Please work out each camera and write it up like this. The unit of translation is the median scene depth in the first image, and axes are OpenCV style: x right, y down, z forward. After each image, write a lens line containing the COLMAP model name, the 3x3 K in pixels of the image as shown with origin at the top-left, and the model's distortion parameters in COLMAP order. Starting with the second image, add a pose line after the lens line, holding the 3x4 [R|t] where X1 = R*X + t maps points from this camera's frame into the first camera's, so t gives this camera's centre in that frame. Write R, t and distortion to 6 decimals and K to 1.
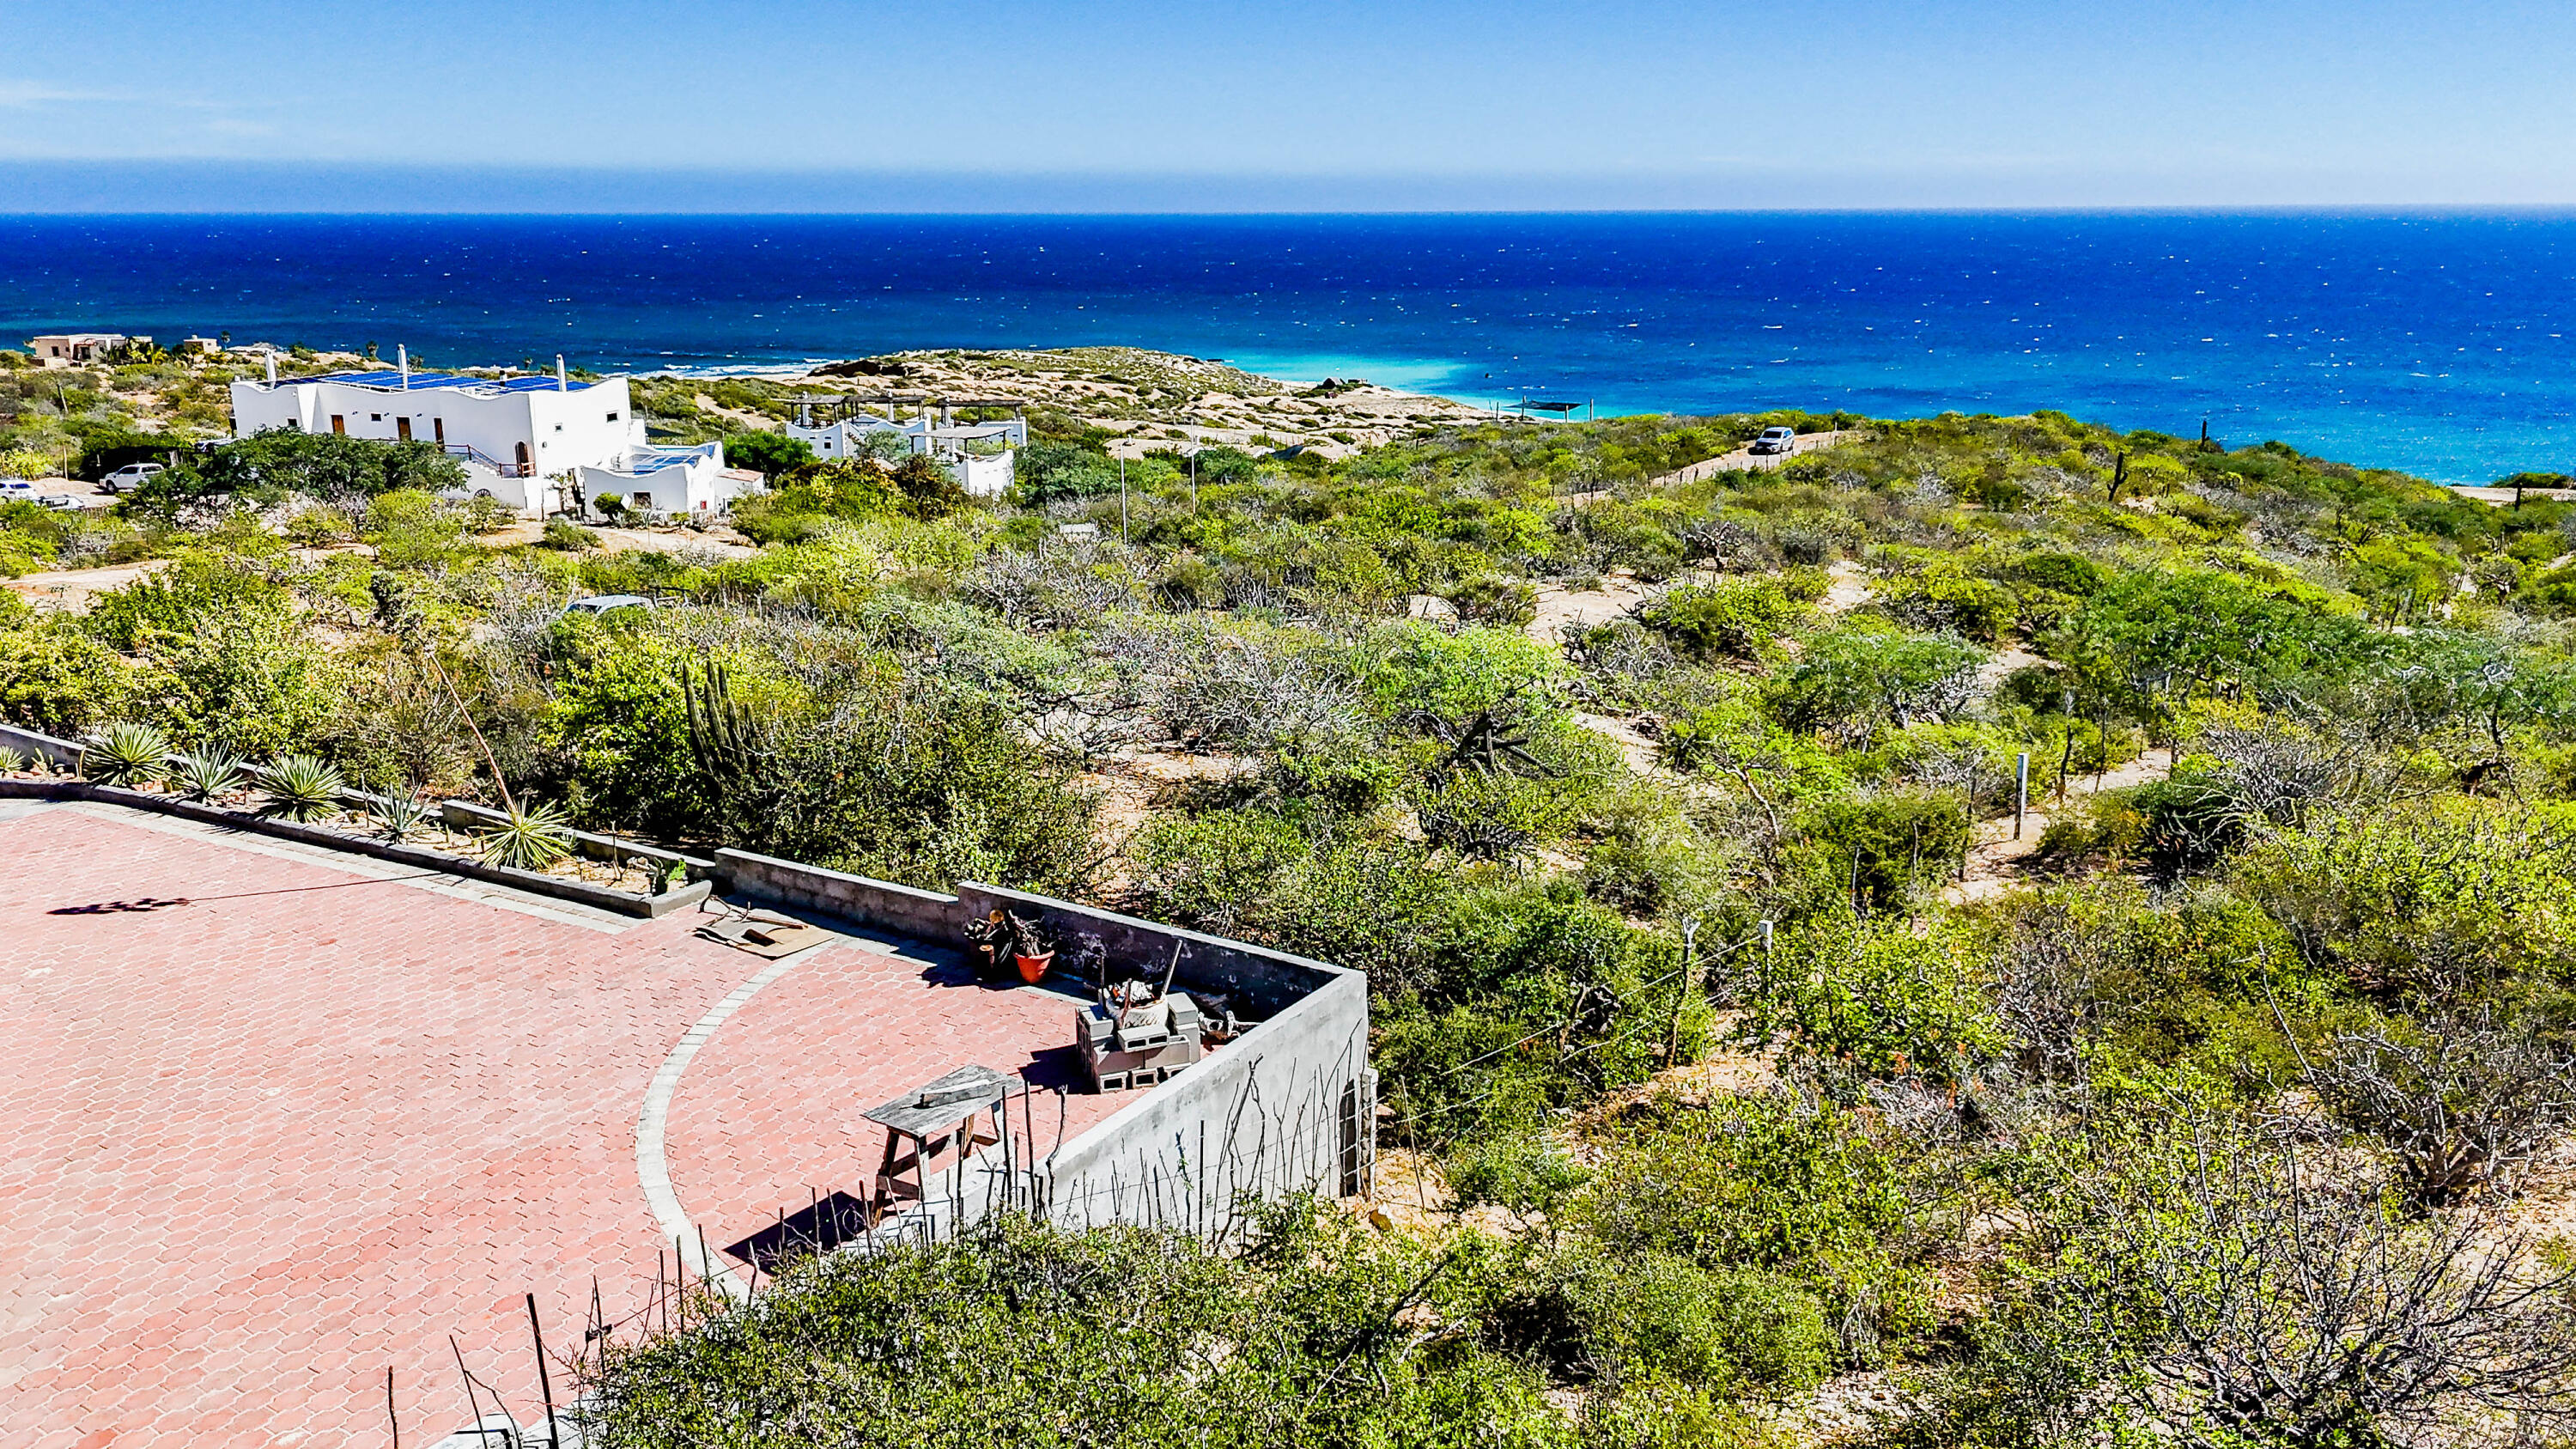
lens RADIAL K [[1902.5, 0, 1288.0], [0, 1902.5, 724.5], [0, 0, 1]] dist [0.101331, -0.155193]
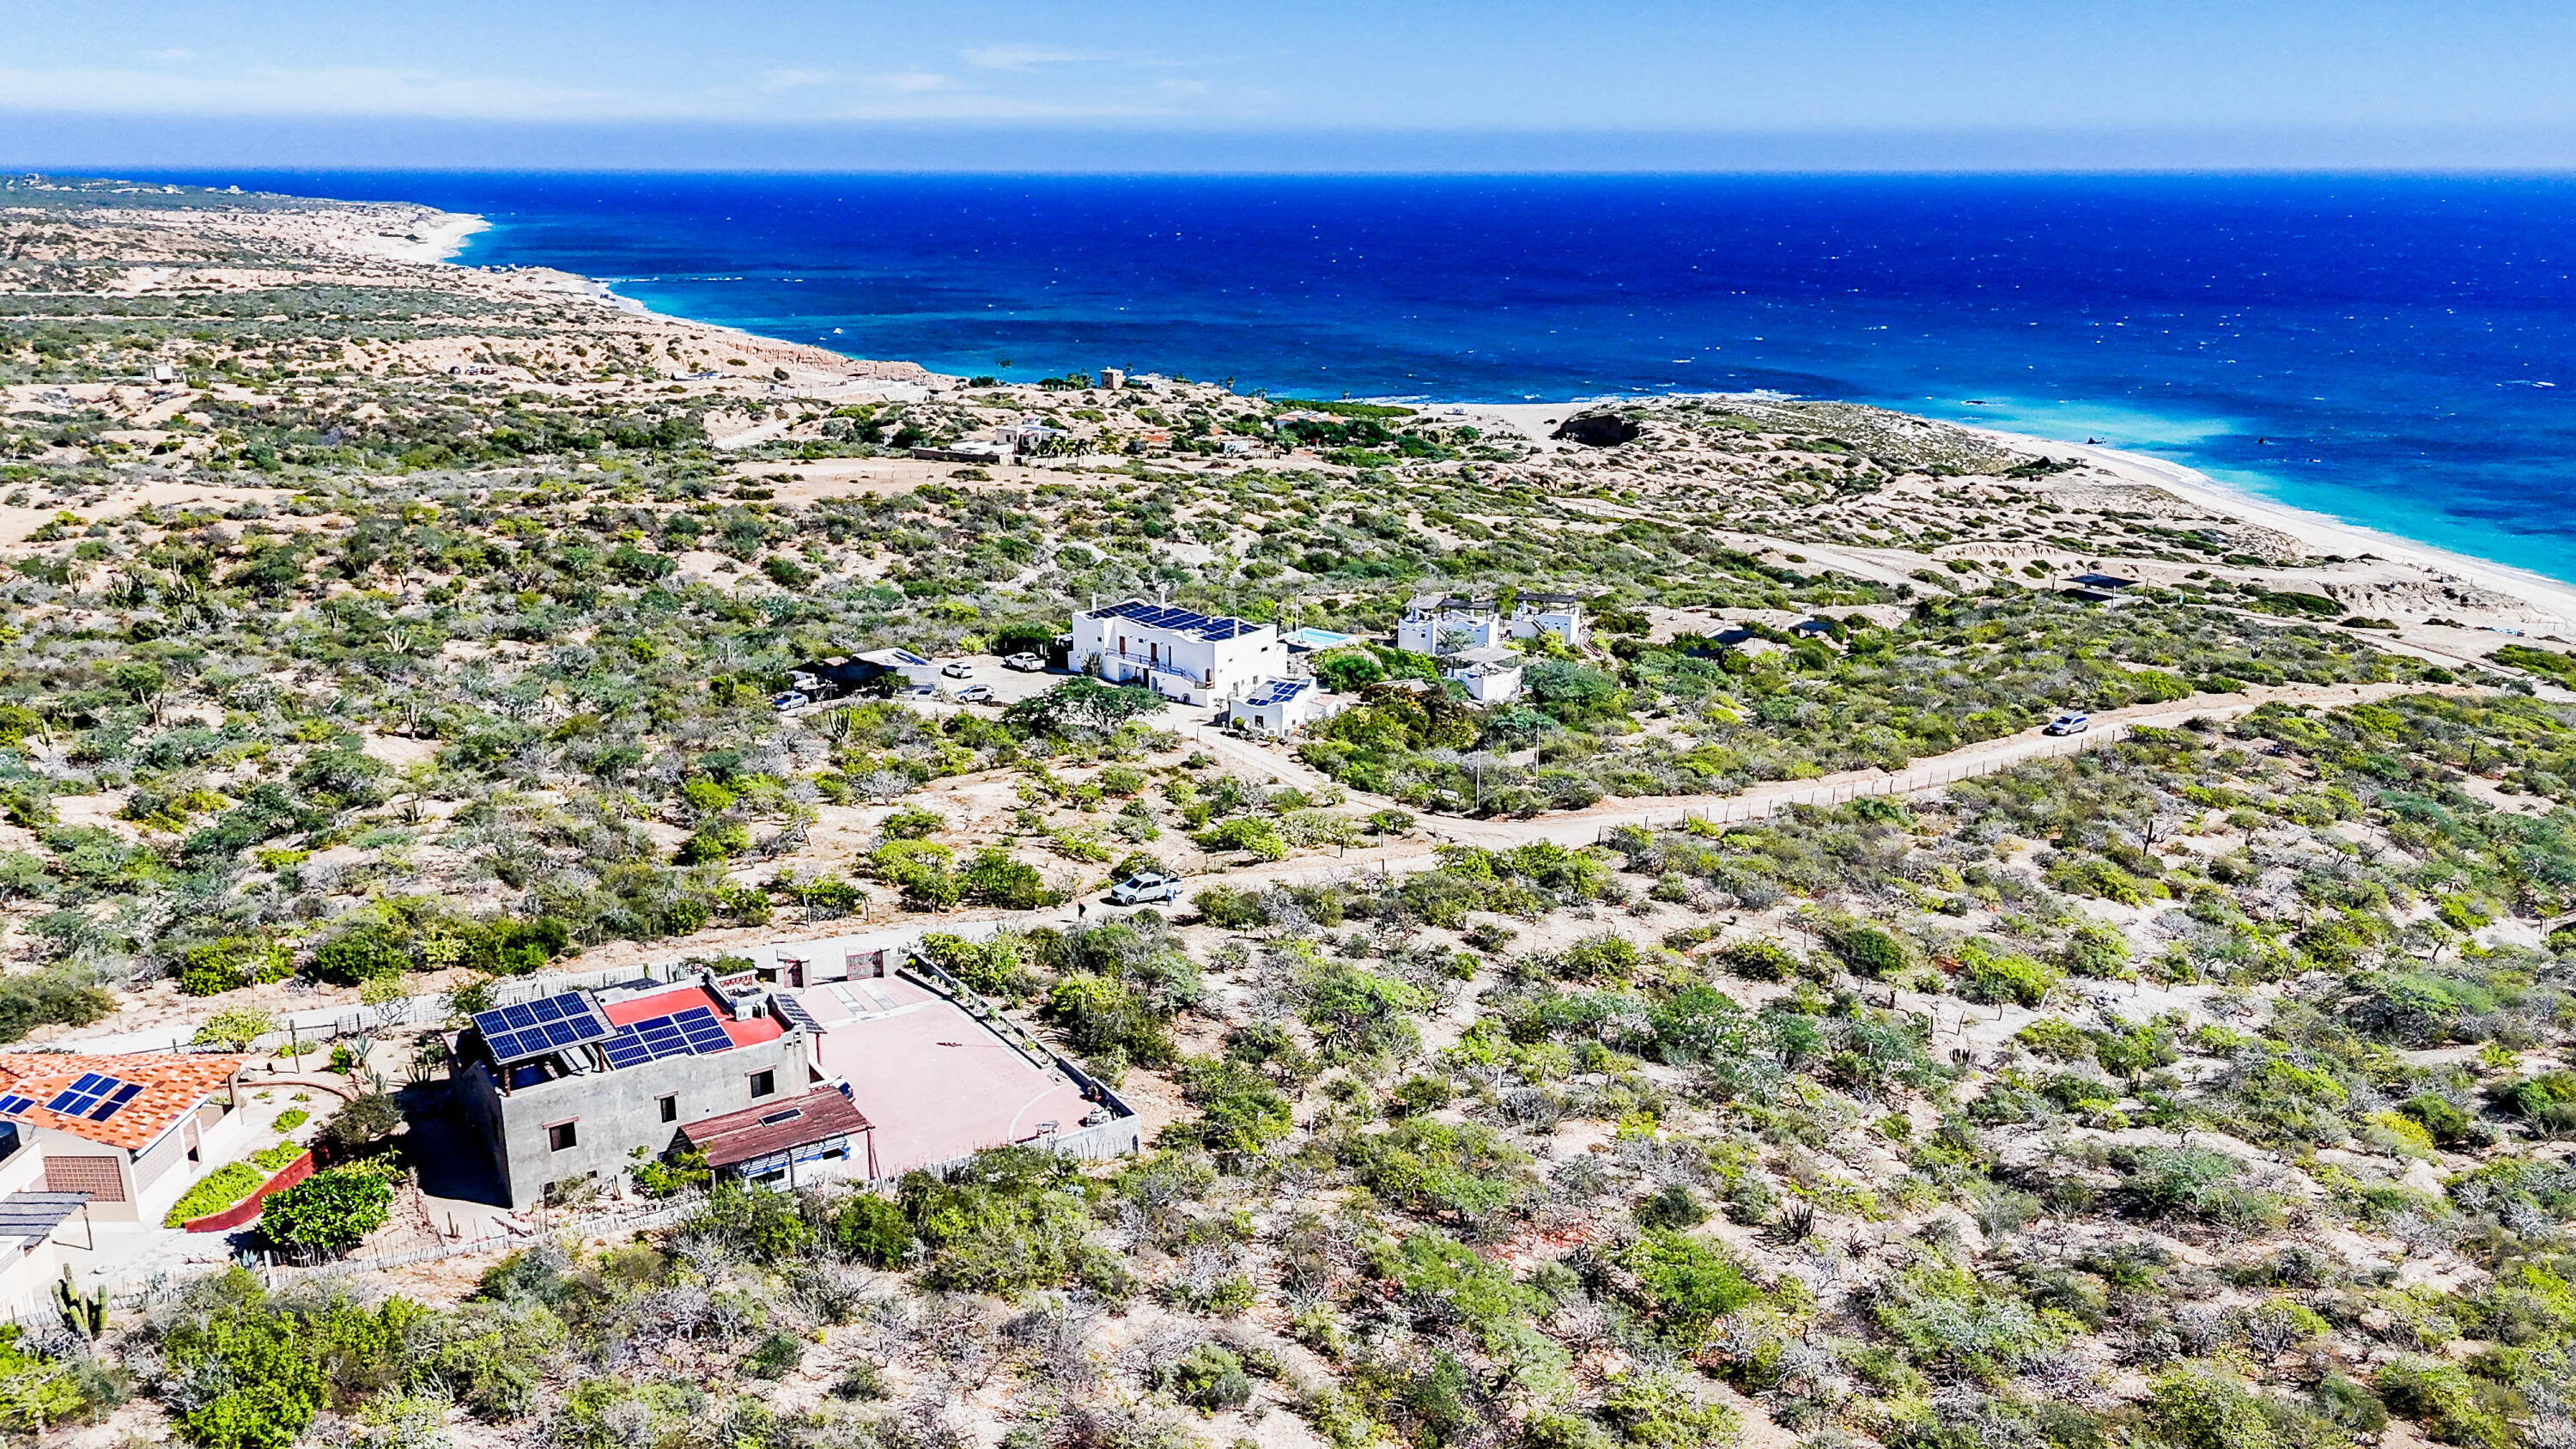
lens RADIAL K [[1887.1, 0, 1288.0], [0, 1887.1, 724.5], [0, 0, 1]] dist [0.079703, -0.074297]
pose [[0.910721, 0.124251, -0.393890, 0.131452], [-0.115114, 0.992247, 0.046841, -0.069338], [0.396656, 0.002683, 0.917963, -0.205406]]
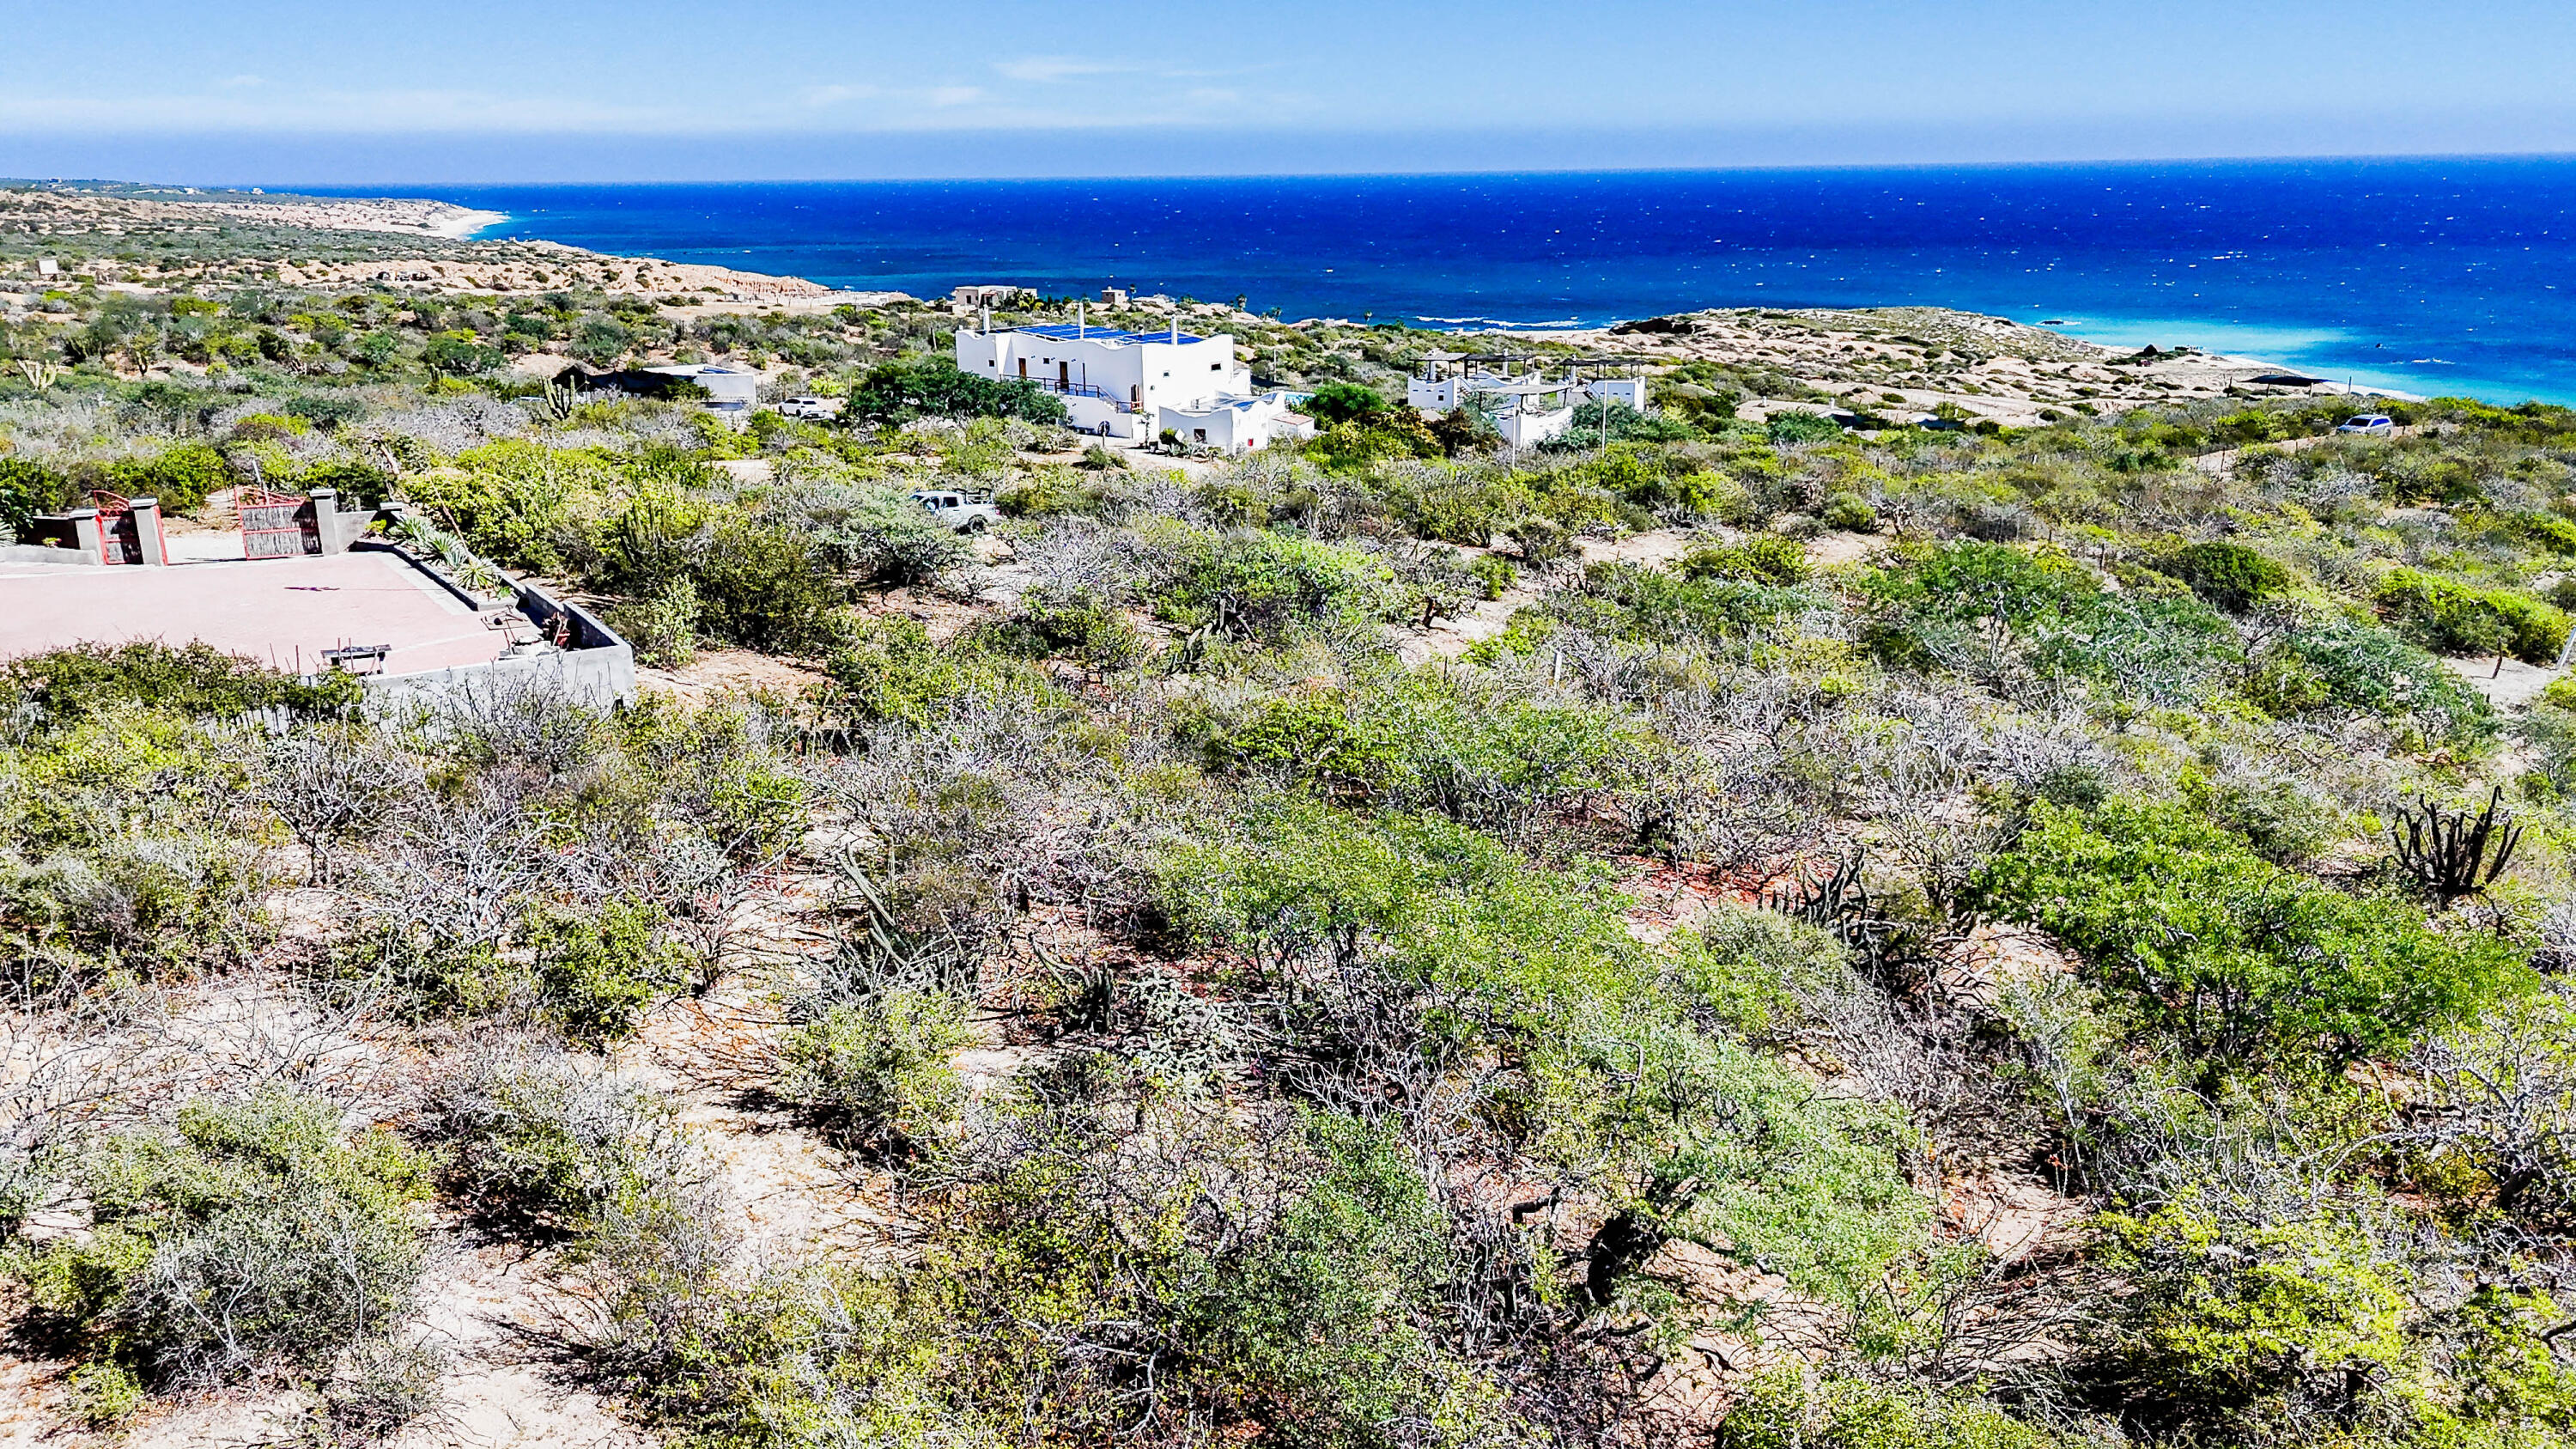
lens RADIAL K [[1895.1, 0, 1282.0], [0, 1895.1, 715.4], [0, 0, 1]] dist [0.065584, -0.065112]
pose [[0.902692, 0.110014, -0.415985, 0.085470], [-0.102072, 0.993917, 0.041359, 0.002538], [0.418005, 0.005126, 0.908430, -0.032124]]
